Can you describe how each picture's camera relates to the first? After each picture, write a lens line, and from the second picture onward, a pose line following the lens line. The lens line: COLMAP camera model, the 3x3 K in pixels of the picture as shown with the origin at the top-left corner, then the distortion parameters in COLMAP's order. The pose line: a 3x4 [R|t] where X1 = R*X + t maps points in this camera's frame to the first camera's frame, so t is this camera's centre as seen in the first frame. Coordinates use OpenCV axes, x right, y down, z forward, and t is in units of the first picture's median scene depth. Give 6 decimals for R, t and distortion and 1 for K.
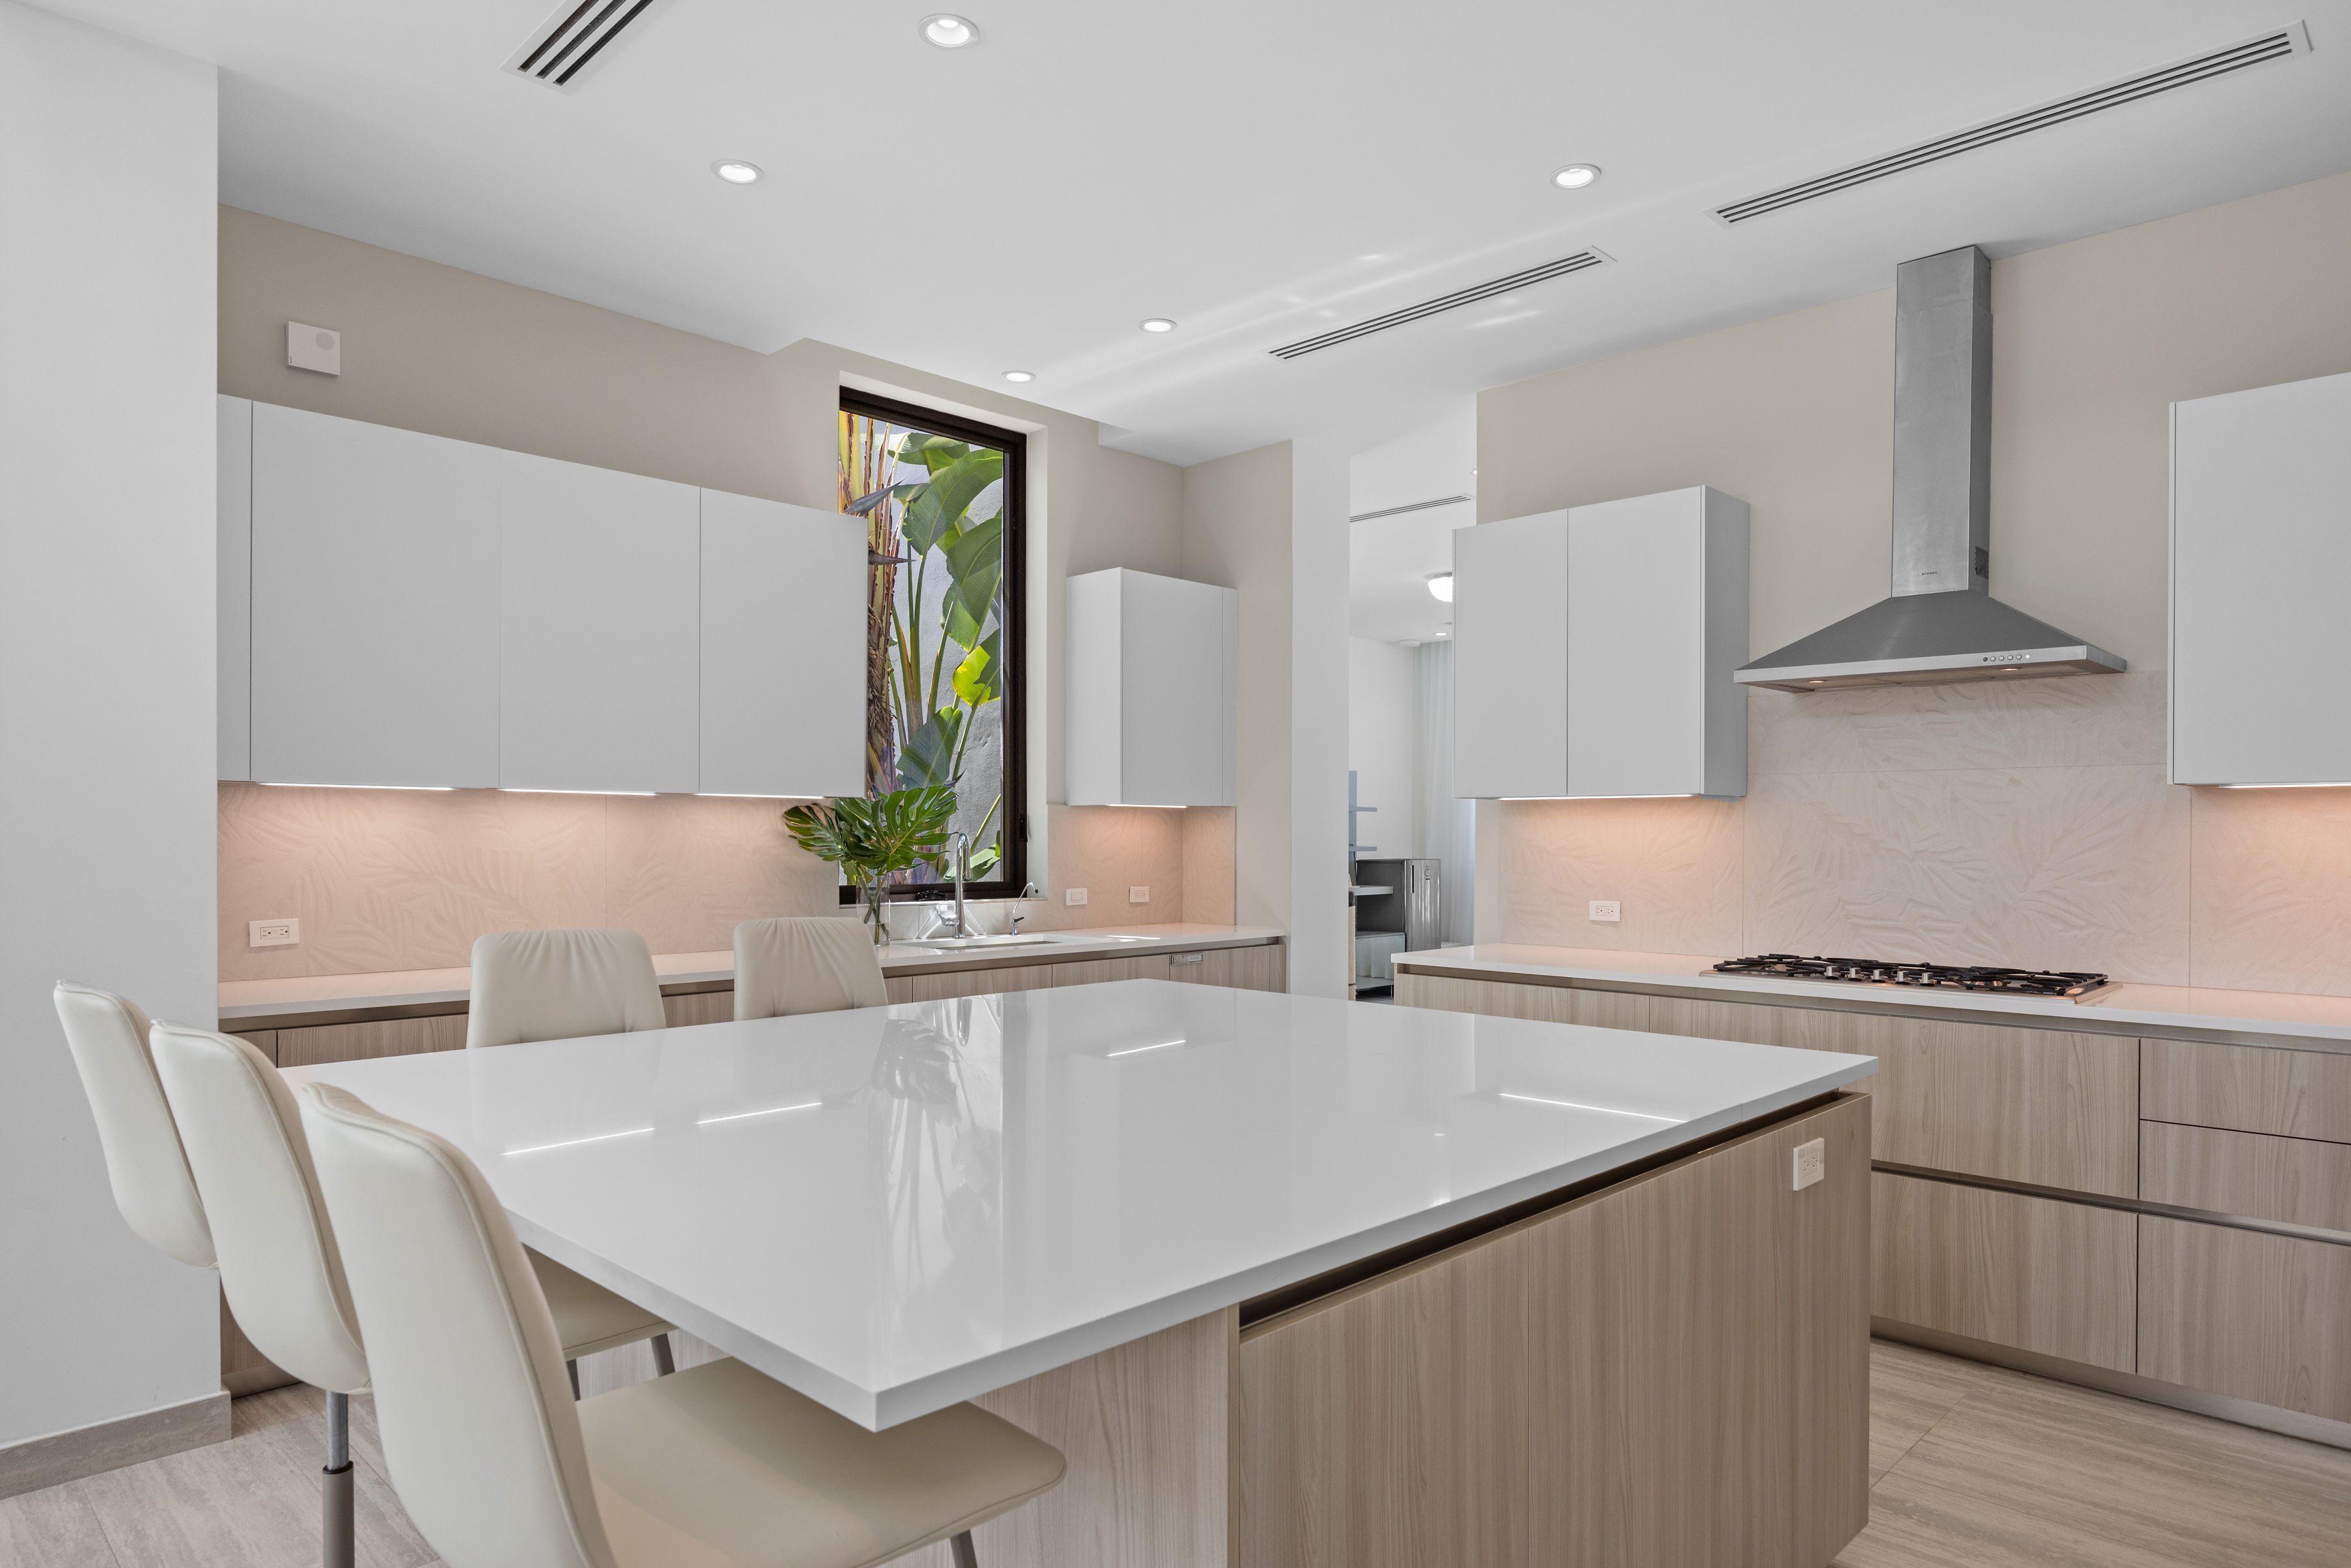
lens RADIAL K [[1379.7, 0, 1172.3], [0, 1379.7, 837.2], [0, 0, 1]] dist [0.000306, 0.001188]
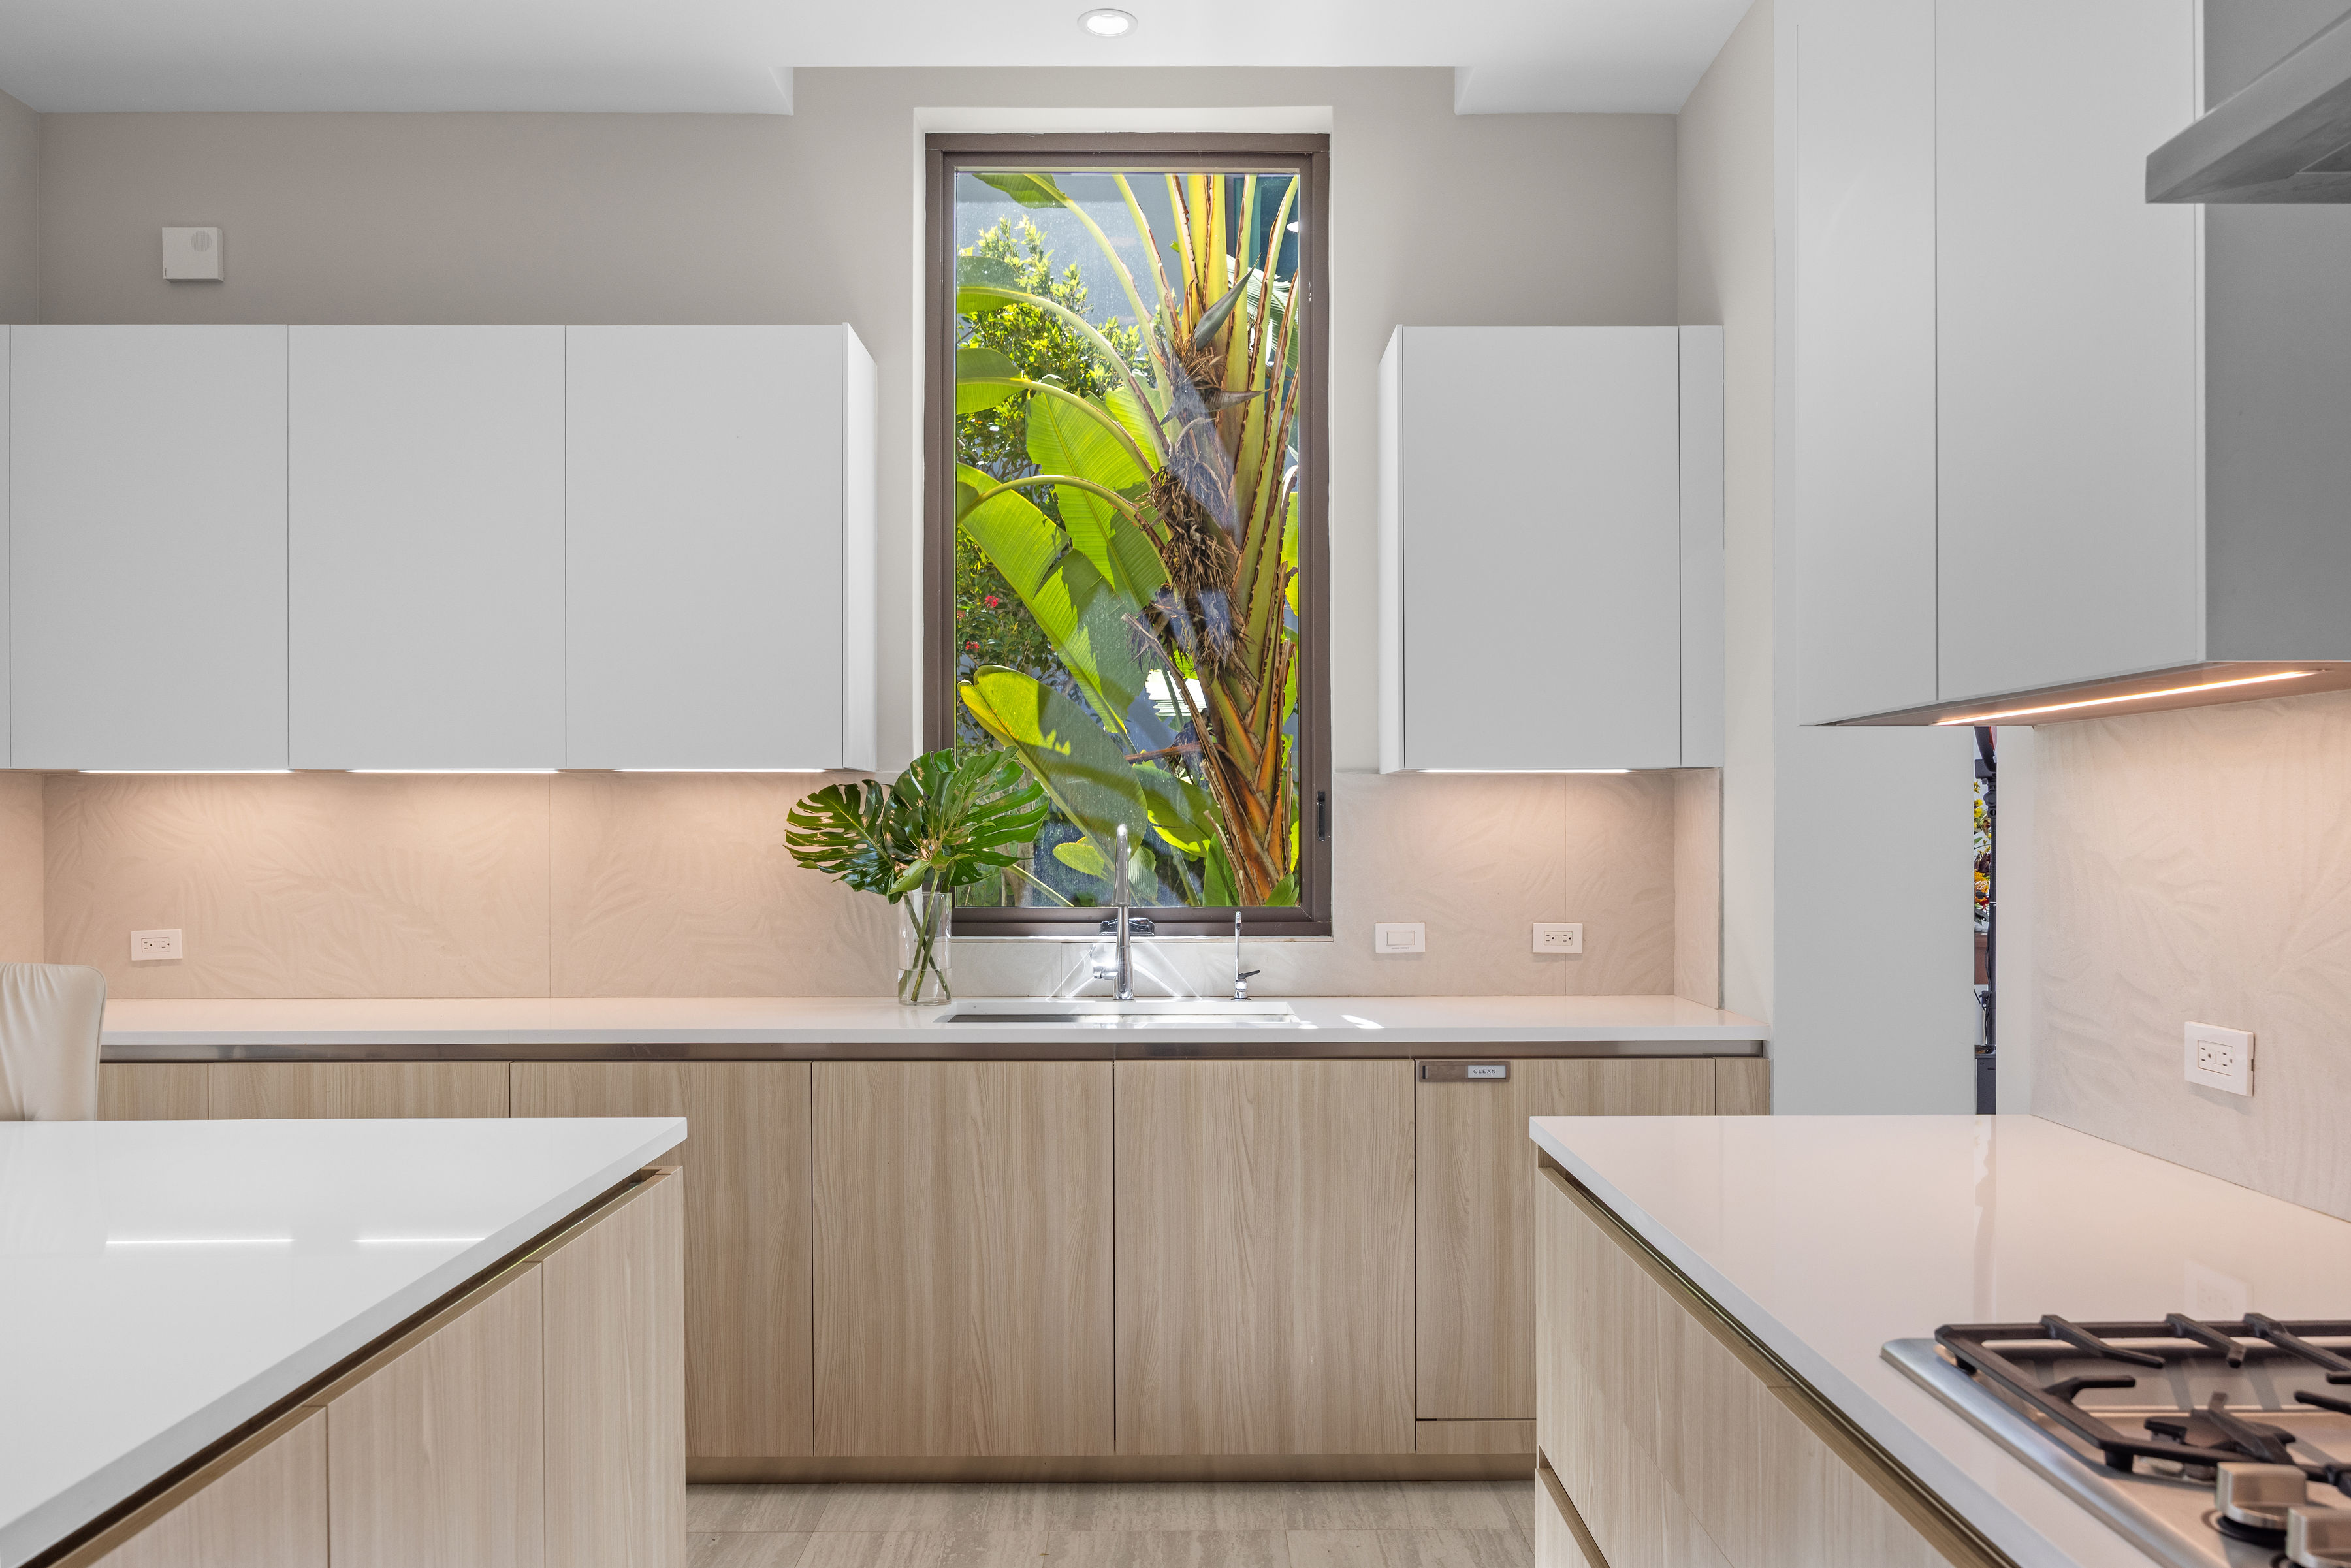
lens RADIAL K [[1721.3, 0, 1175.5], [0, 1721.3, 832.4], [0, 0, 1]] dist [-0.002722, -0.000772]
pose [[0.704360, -0.000383, -0.709842, 0.425390], [0.002386, 0.999995, 0.001828, -0.000908], [0.709839, -0.002981, 0.704358, 0.534803]]
